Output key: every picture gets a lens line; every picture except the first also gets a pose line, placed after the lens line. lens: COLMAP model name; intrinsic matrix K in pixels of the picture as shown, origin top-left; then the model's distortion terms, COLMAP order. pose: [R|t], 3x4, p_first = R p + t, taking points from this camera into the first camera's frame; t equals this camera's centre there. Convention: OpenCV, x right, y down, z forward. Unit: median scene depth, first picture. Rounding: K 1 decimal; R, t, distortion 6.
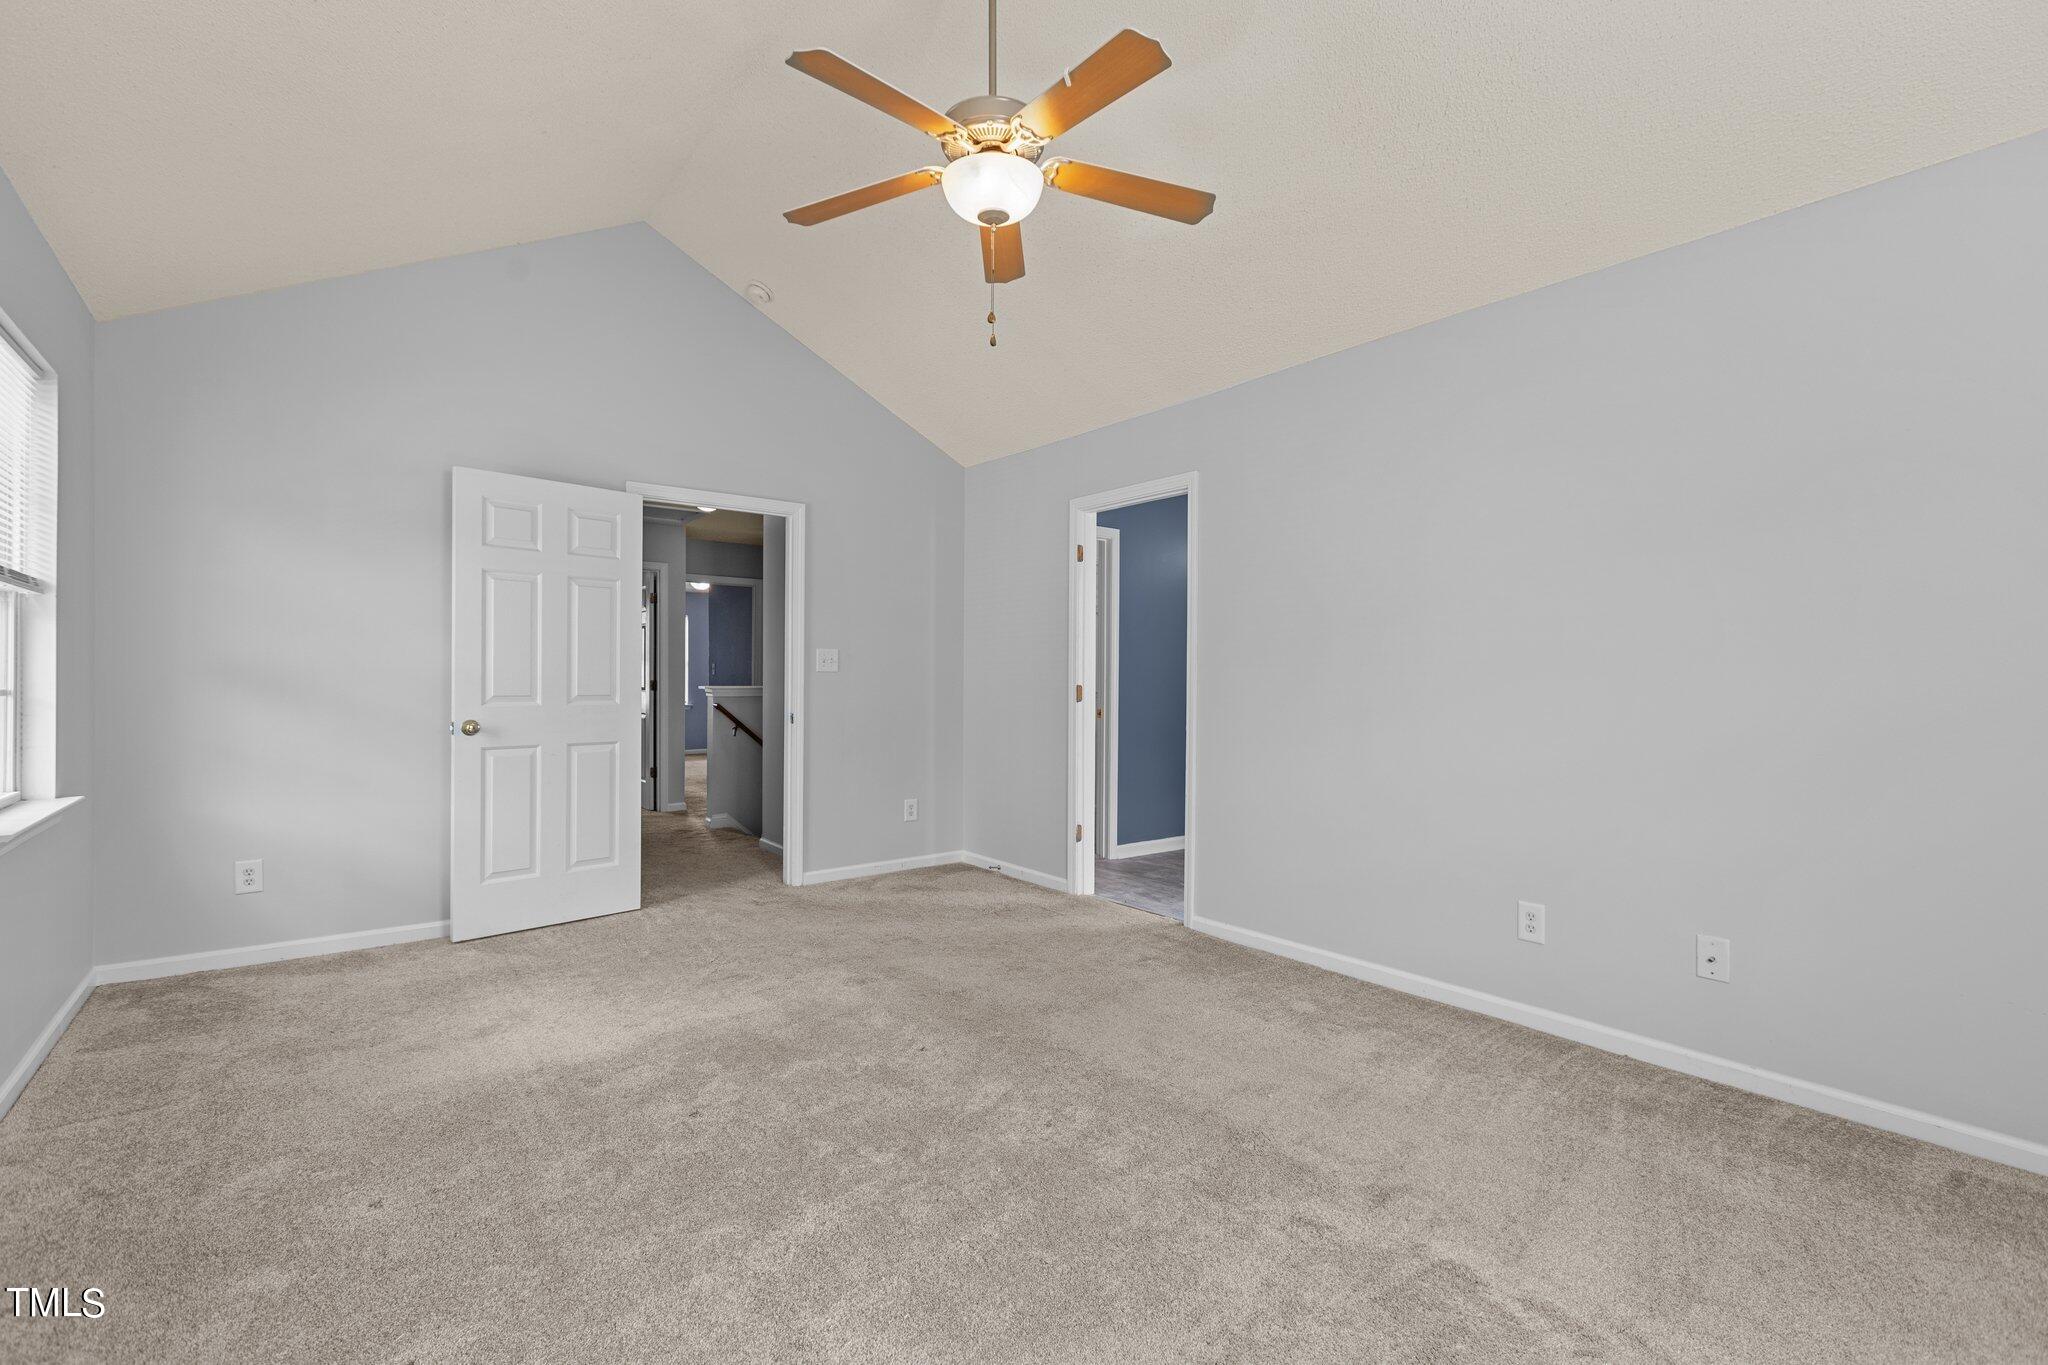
lens RADIAL K [[964.9, 0, 1060.6], [0, 964.9, 684.2], [0, 0, 1]] dist [0.000275, 0.000040]
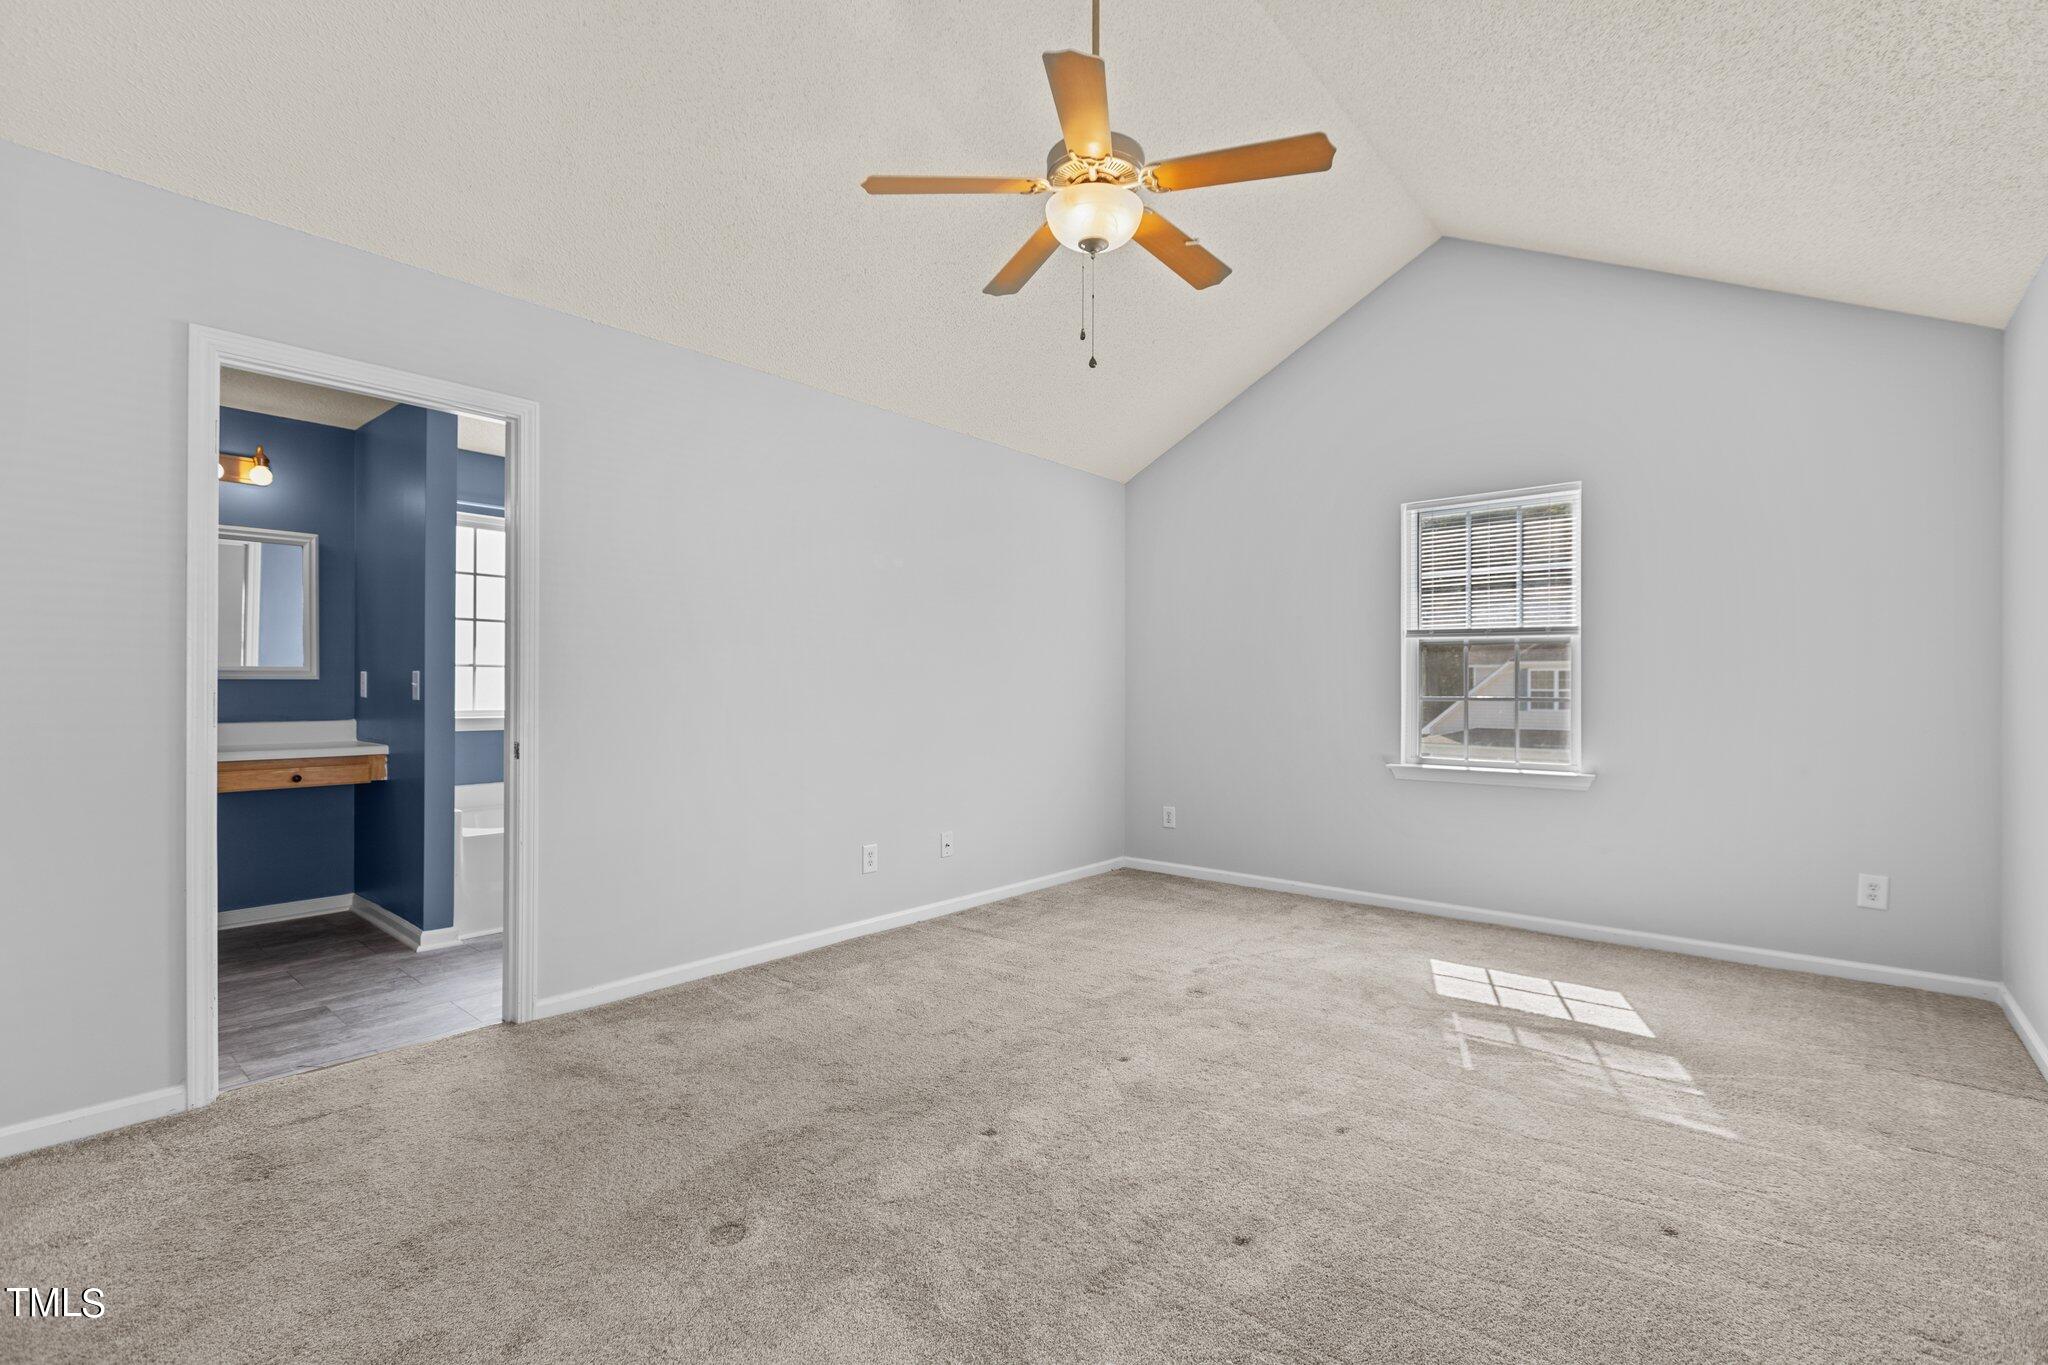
lens RADIAL K [[913.5, 0, 1057.4], [0, 913.5, 681.8], [0, 0, 1]] dist [0.001354, 0.000253]
pose [[-0.223942, -0.000094, 0.974602, -0.861646], [-0.000454, 1.000000, -0.000007, -0.005689], [-0.974602, -0.000444, -0.223942, 1.049702]]
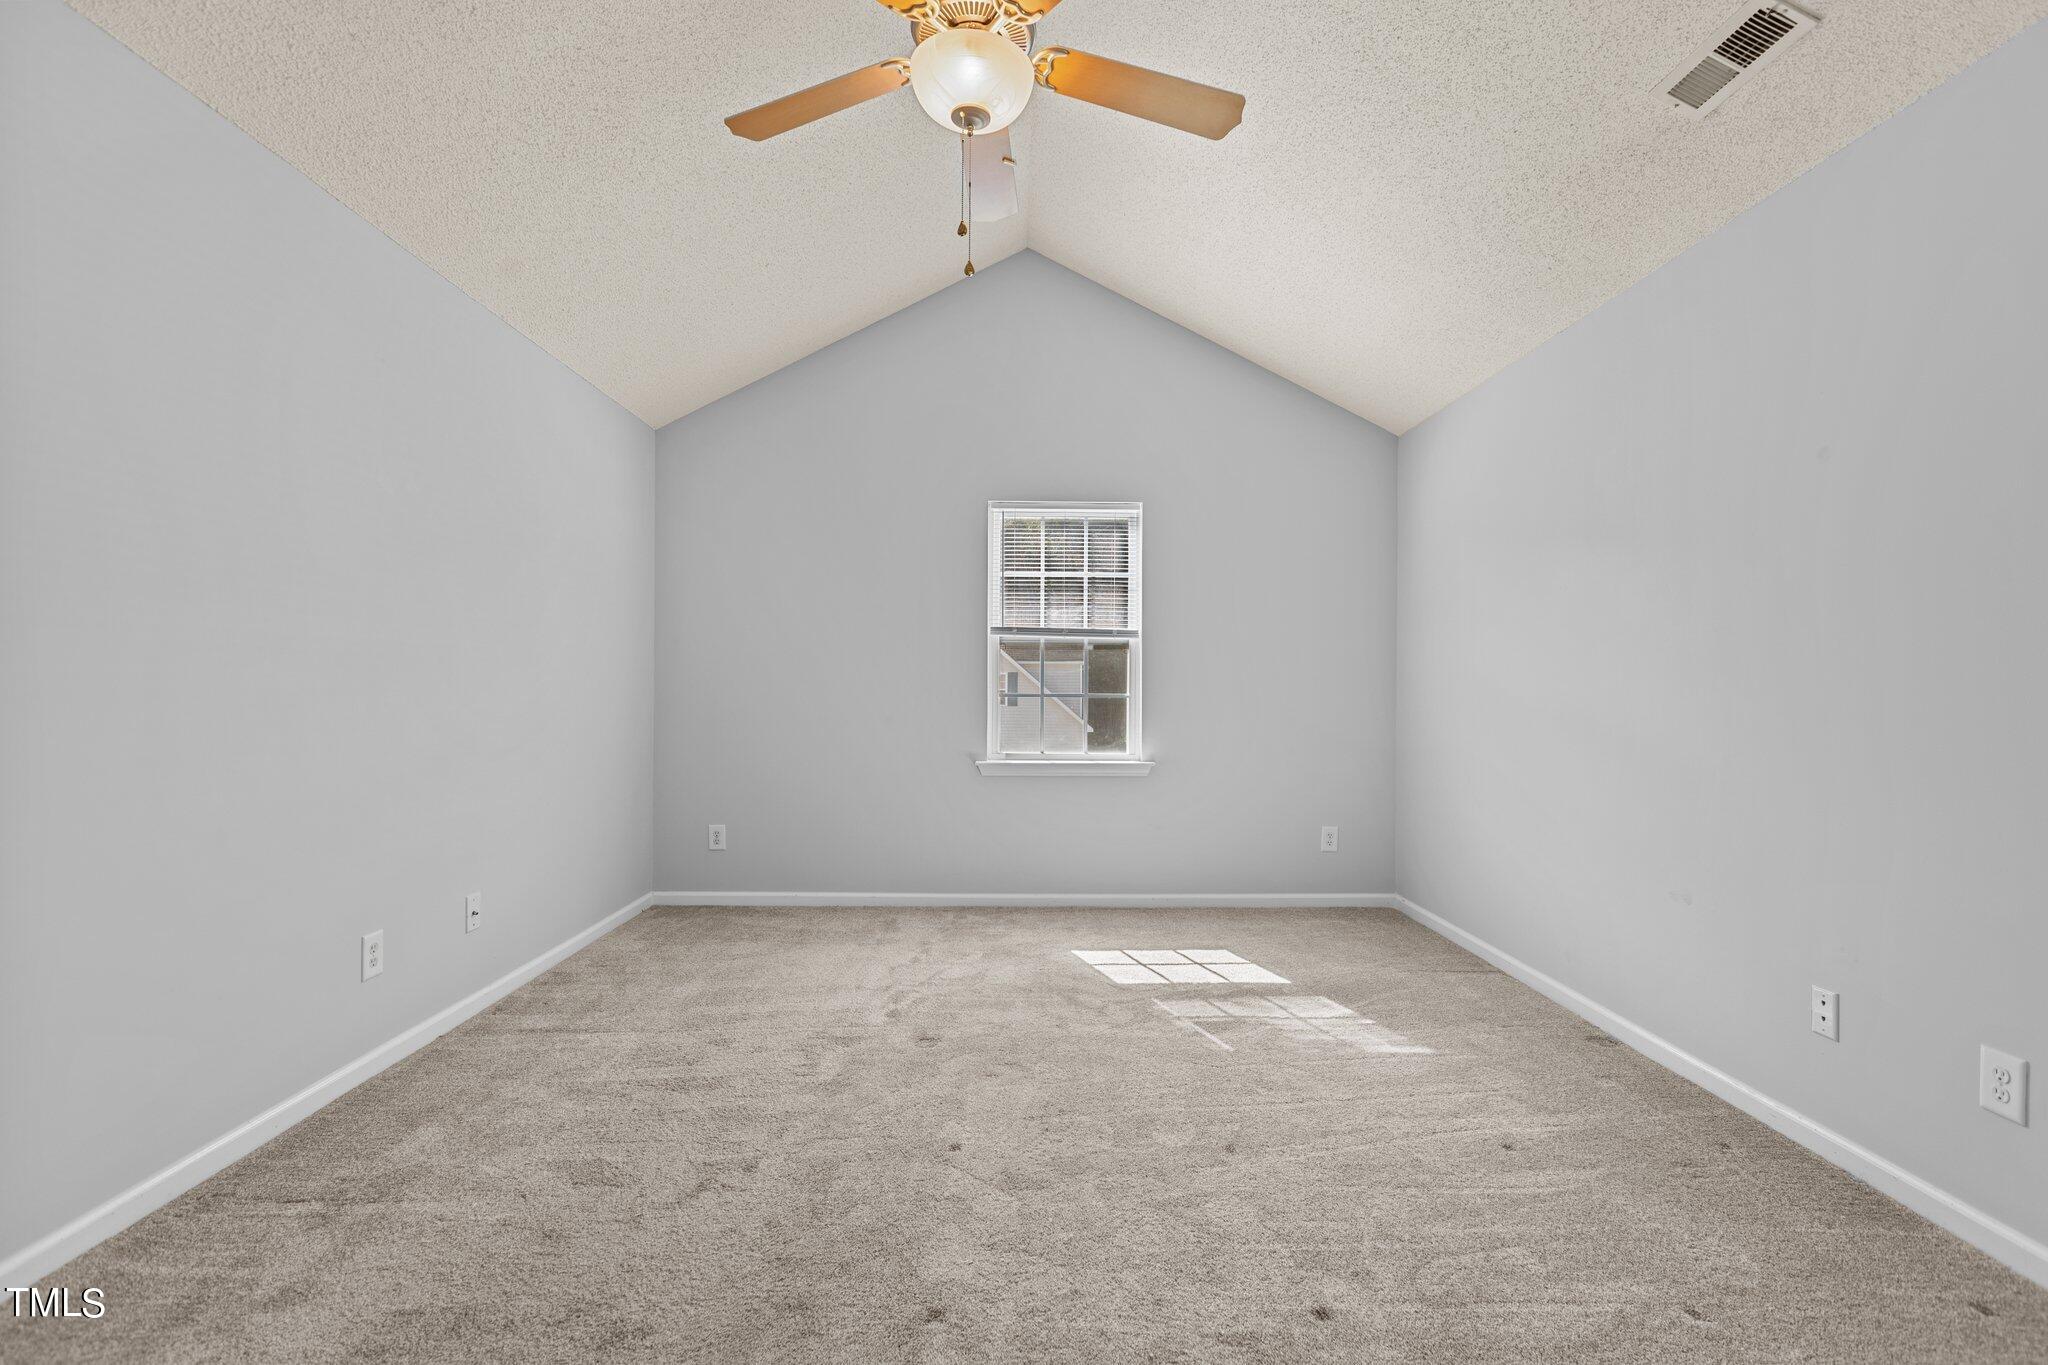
lens RADIAL K [[913.5, 0, 1057.4], [0, 913.5, 681.8], [0, 0, 1]] dist [0.001354, 0.000253]
pose [[-0.801249, -0.009675, 0.598252, -0.499467], [-0.010367, 0.999944, 0.002287, -0.005346], [-0.598241, -0.004370, -0.801305, 1.313032]]
